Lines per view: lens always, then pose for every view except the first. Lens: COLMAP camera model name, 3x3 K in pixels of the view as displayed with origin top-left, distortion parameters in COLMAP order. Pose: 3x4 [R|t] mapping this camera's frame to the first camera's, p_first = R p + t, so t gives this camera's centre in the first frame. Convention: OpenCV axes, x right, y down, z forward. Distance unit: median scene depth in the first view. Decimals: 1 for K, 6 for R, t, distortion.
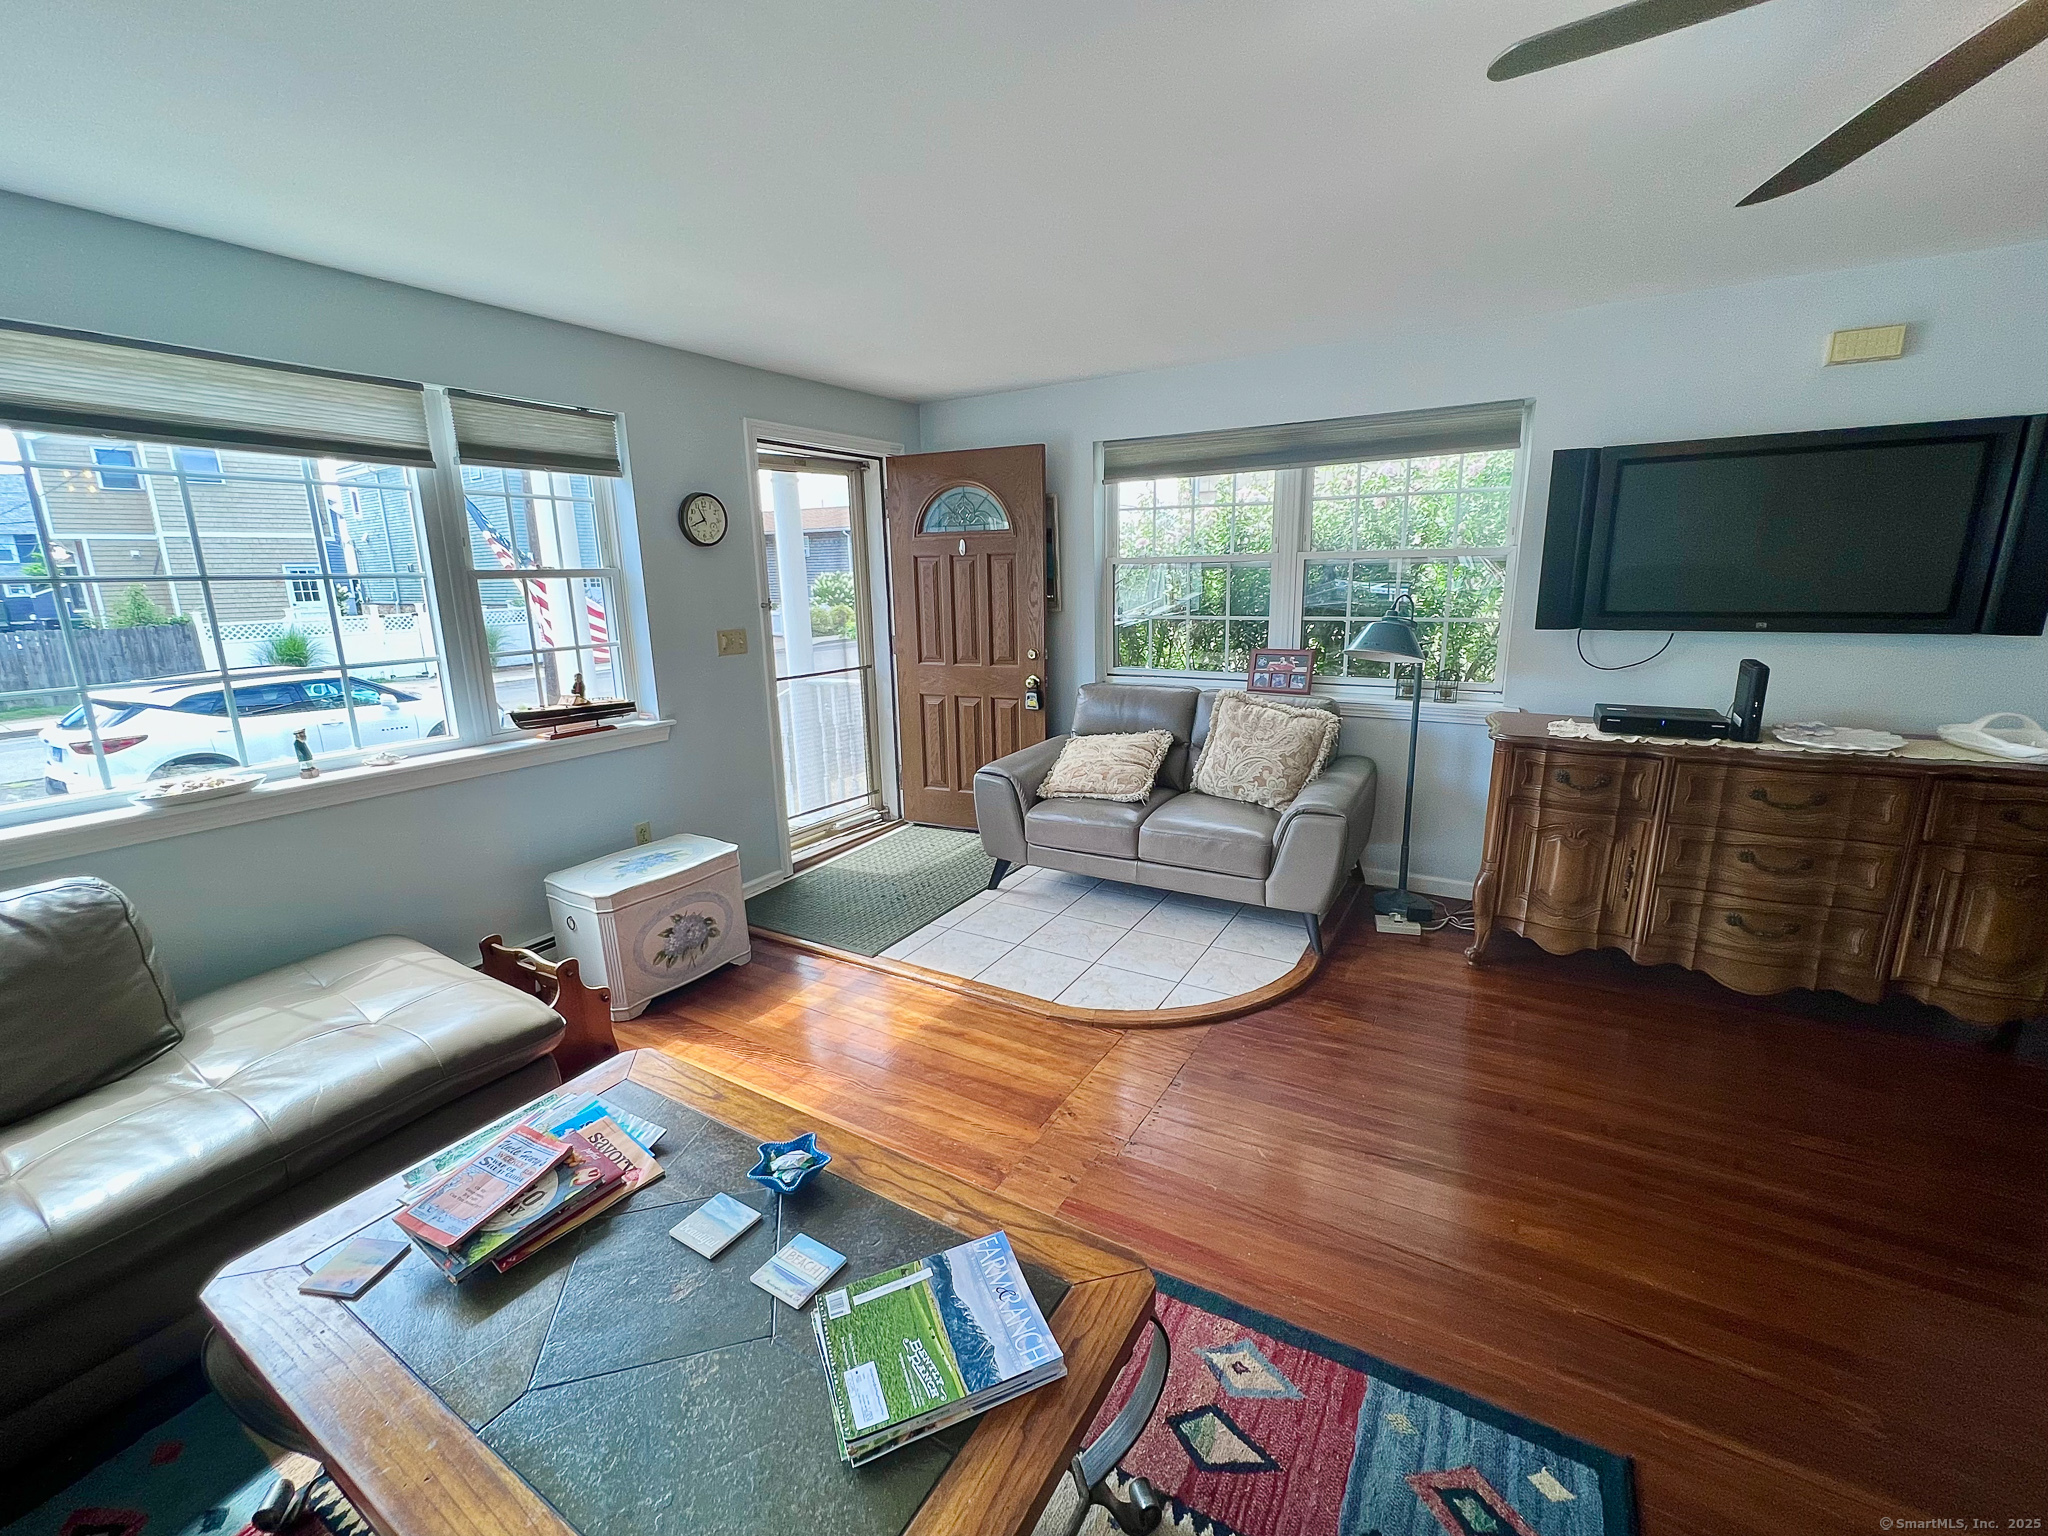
lens RADIAL K [[861.0, 0, 1017.5], [0, 861.0, 769.9], [0, 0, 1]] dist [-0.000379, 0.000218]
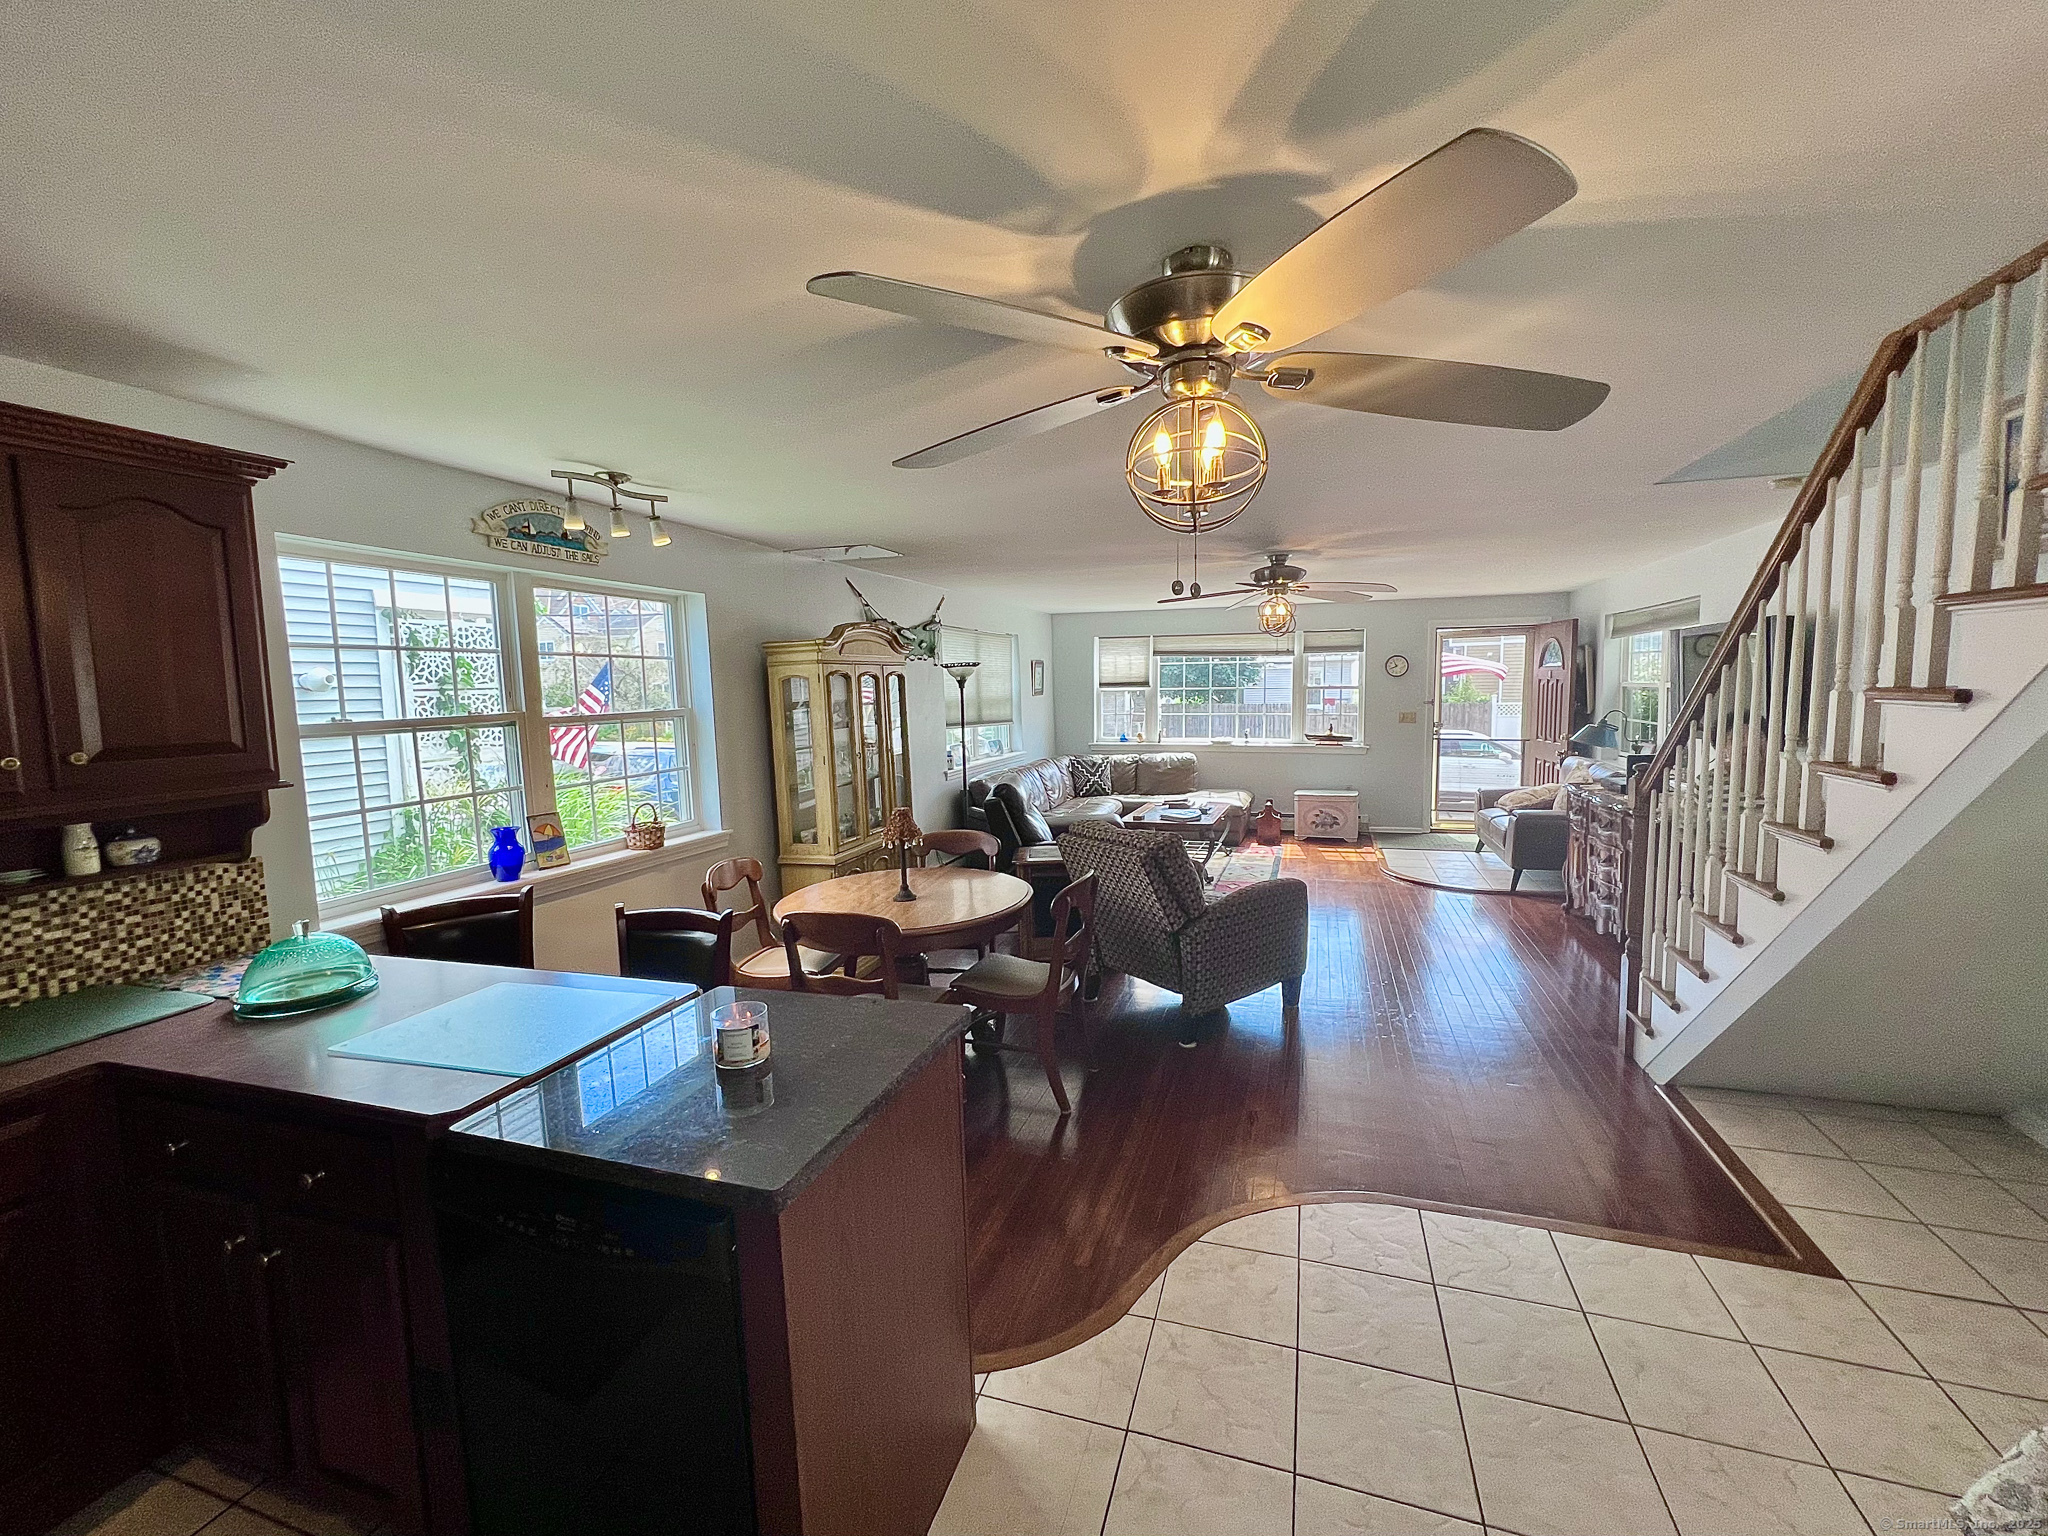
lens RADIAL K [[861.0, 0, 1017.5], [0, 861.0, 769.9], [0, 0, 1]] dist [-0.000379, 0.000218]
pose [[0.205437, 0.115785, -0.971797, 3.711251], [-0.211086, 0.974847, 0.071525, 0.089743], [0.955635, 0.190439, 0.224710, -1.032898]]
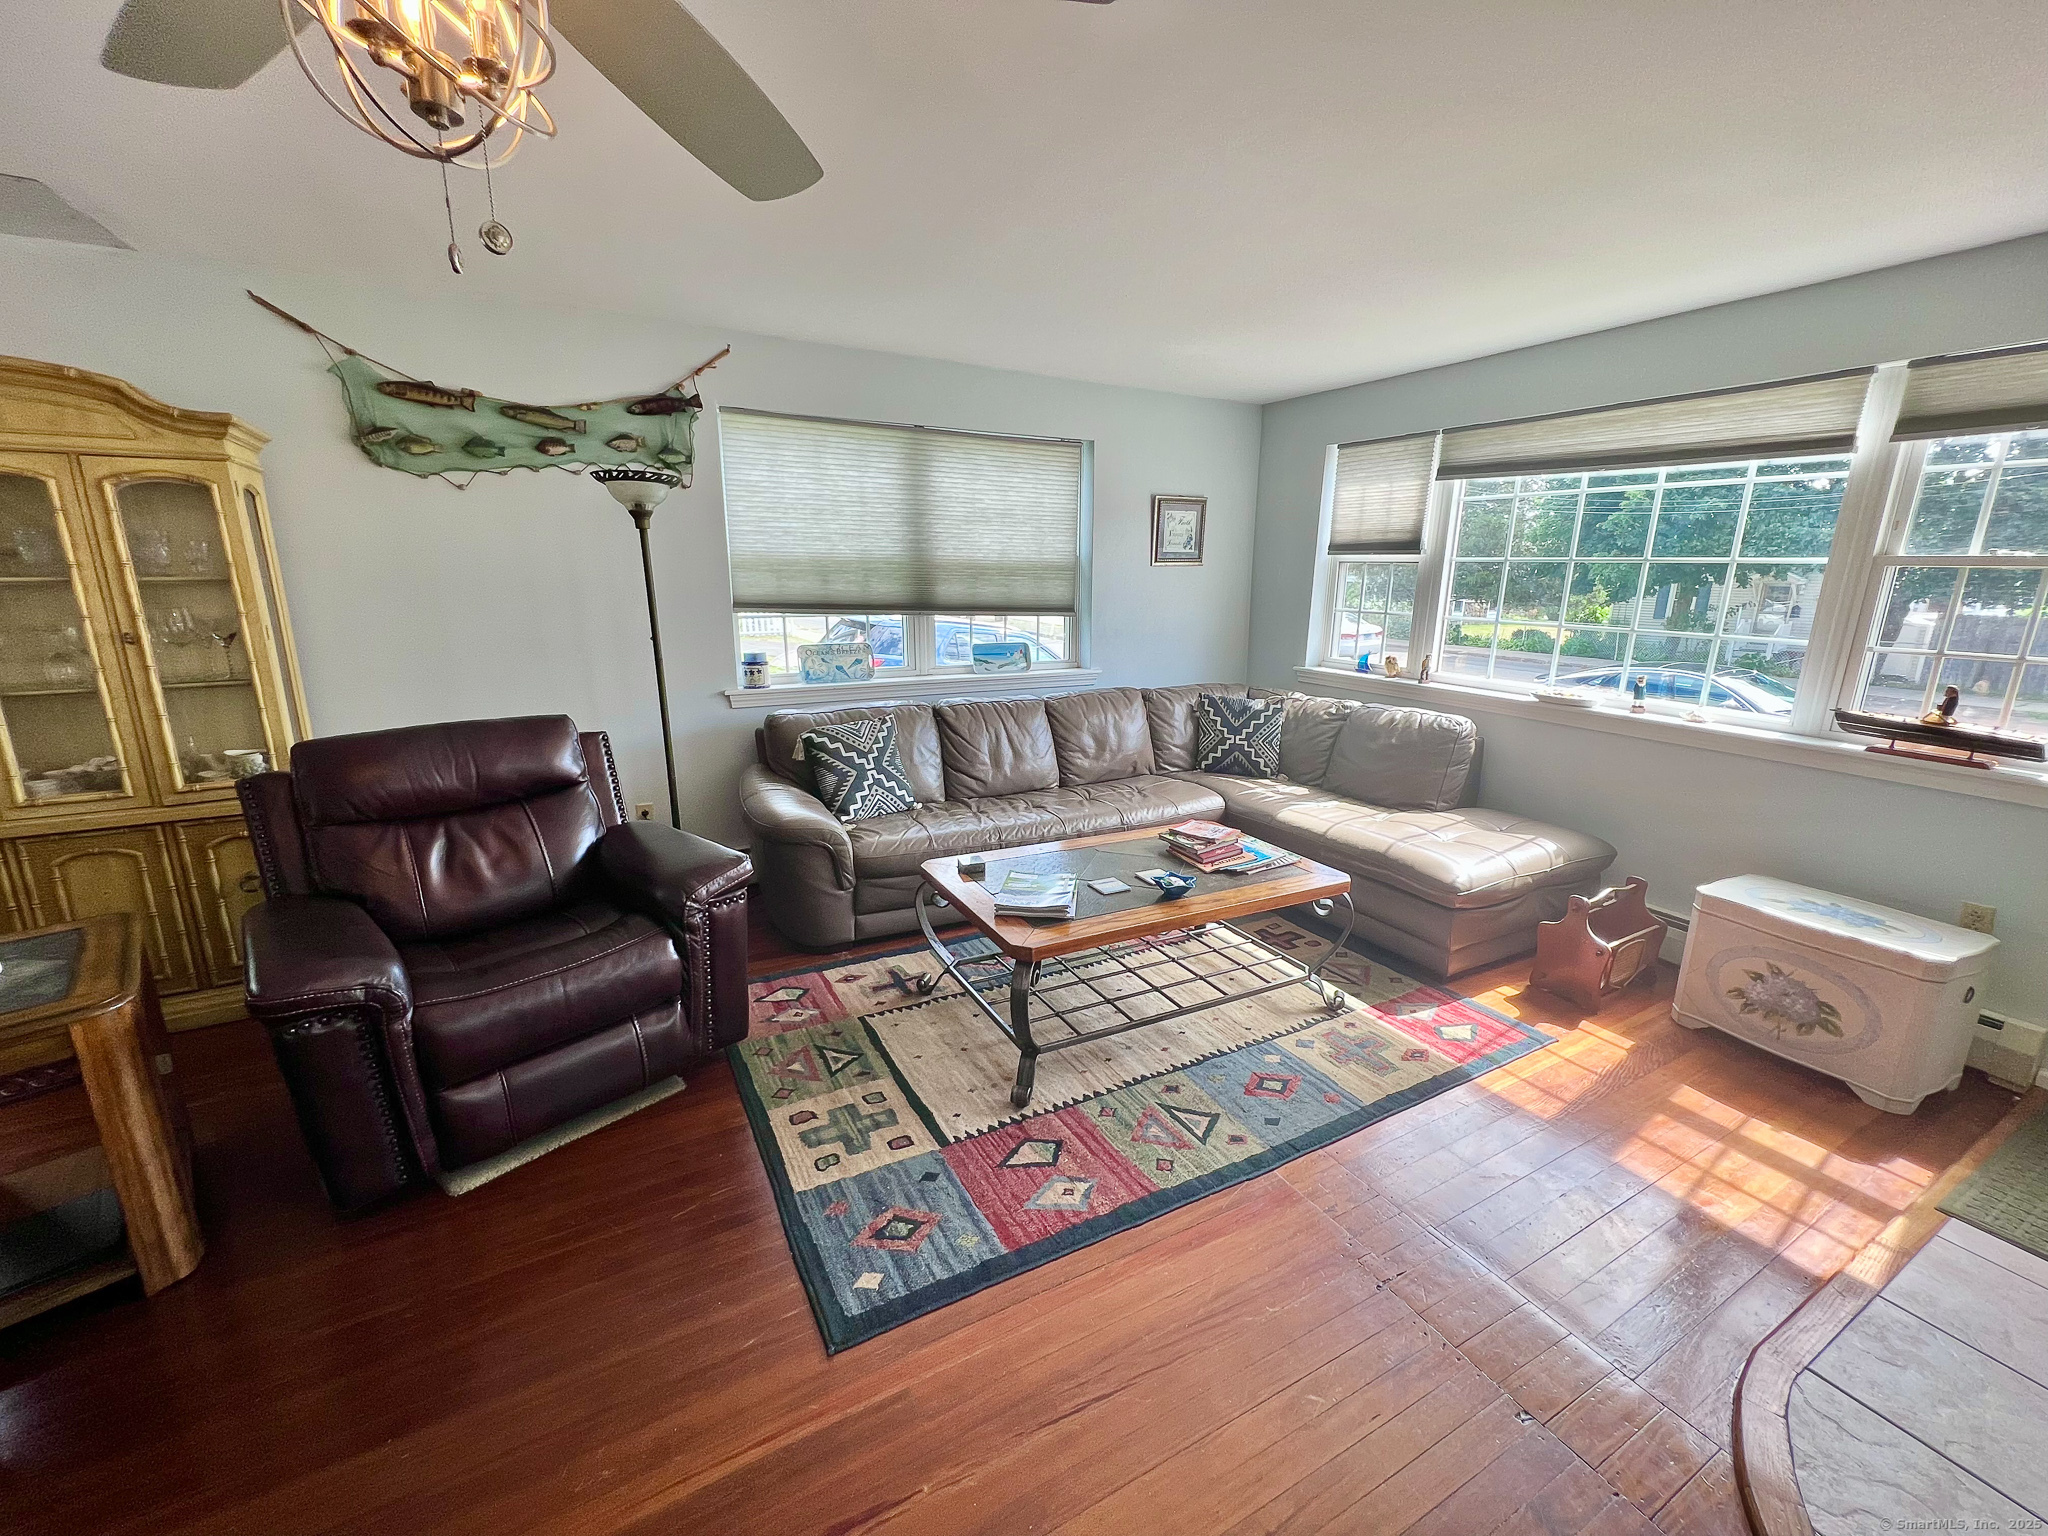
lens RADIAL K [[824.9, 0, 1024.0], [0, 824.9, 768.0], [0, 0, 1]] dist [-0.000314, 0.000054]
pose [[-0.509033, 0.217243, -0.832881, 1.098546], [-0.198359, 0.911974, 0.359105, -0.275477], [0.837579, 0.348006, -0.421133, 1.171628]]
